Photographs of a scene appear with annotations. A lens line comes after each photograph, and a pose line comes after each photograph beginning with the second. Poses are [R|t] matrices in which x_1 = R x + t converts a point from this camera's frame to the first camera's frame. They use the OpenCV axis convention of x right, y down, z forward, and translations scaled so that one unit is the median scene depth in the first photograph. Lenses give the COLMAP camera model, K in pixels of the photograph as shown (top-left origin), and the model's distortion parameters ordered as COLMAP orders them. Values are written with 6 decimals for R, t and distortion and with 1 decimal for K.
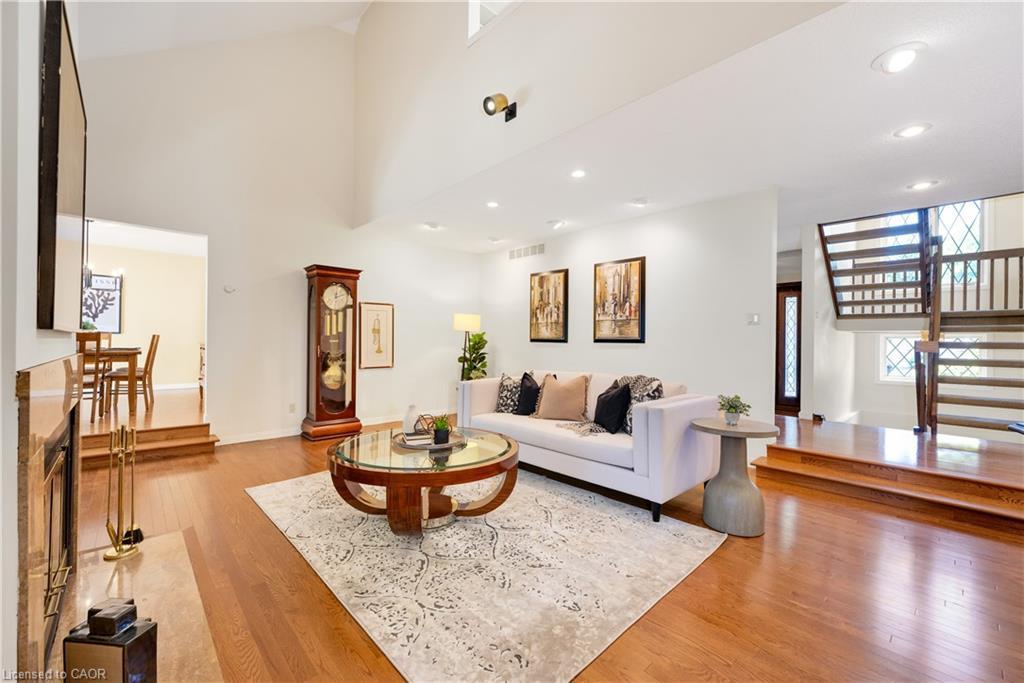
lens RADIAL K [[408.7, 0, 504.0], [0, 408.7, 343.2], [0, 0, 1]] dist [-0.006823, 0.000016]
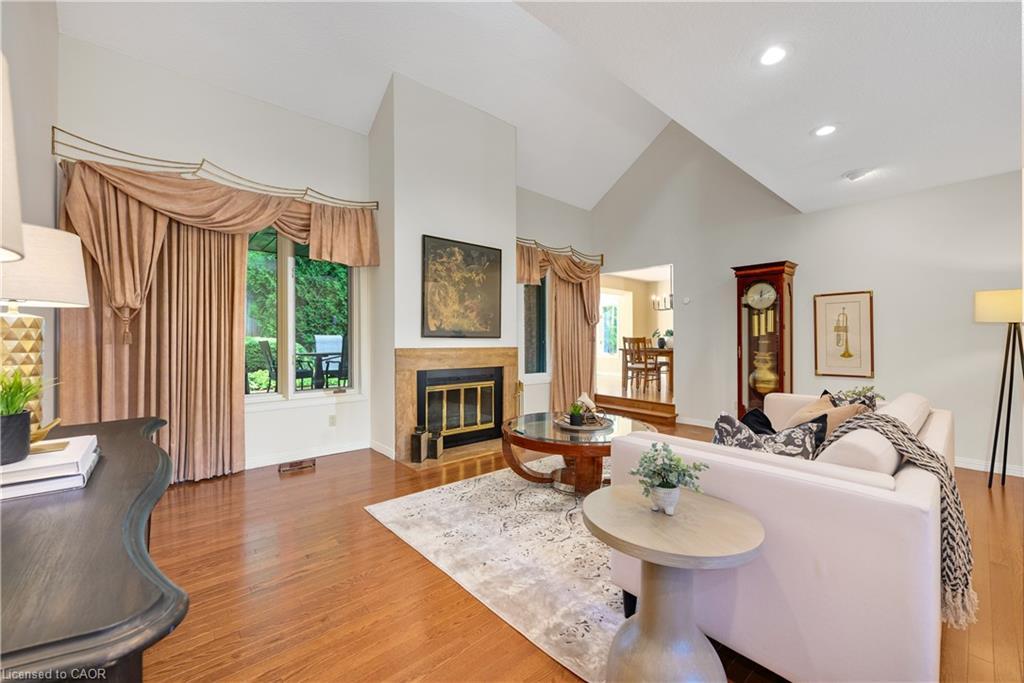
lens RADIAL K [[408.7, 0, 508.6], [0, 408.7, 338.0], [0, 0, 1]] dist [-0.006823, 0.000016]
pose [[-0.032406, -0.019549, -0.999284, 0.546111], [-0.006999, 0.999789, -0.019332, 0.008070], [0.999450, 0.006367, -0.032536, 0.443086]]
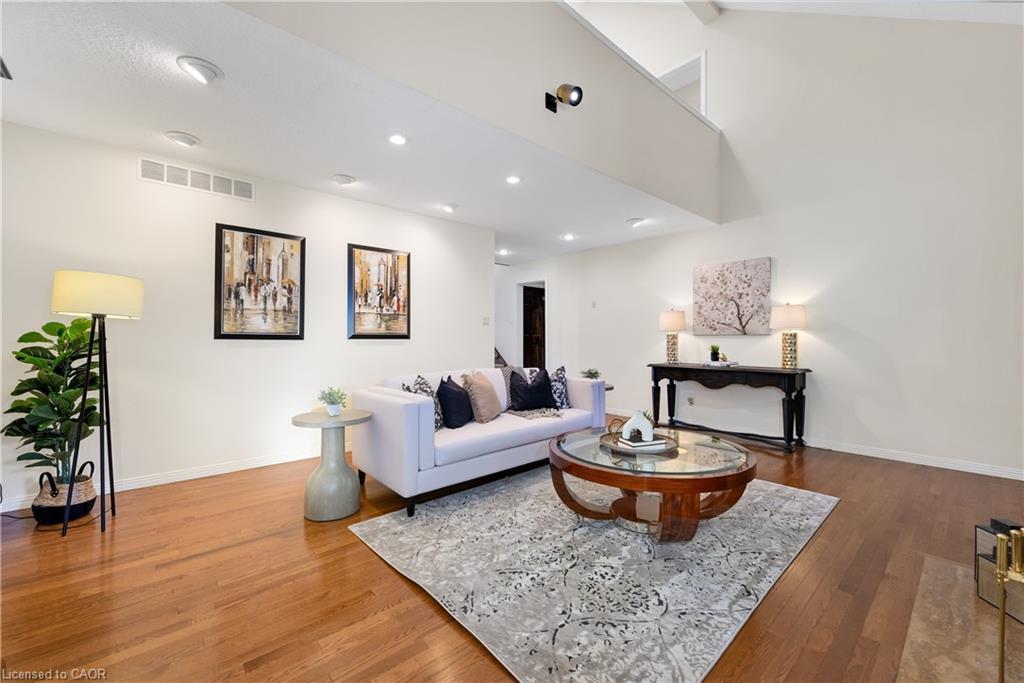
lens RADIAL K [[408.7, 0, 506.5], [0, 408.7, 338.5], [0, 0, 1]] dist [-0.006823, 0.000016]
pose [[0.029669, -0.008404, 0.999524, -0.615171], [0.005750, 0.999950, 0.008237, -0.007890], [-0.999543, 0.005503, 0.029716, 0.687796]]
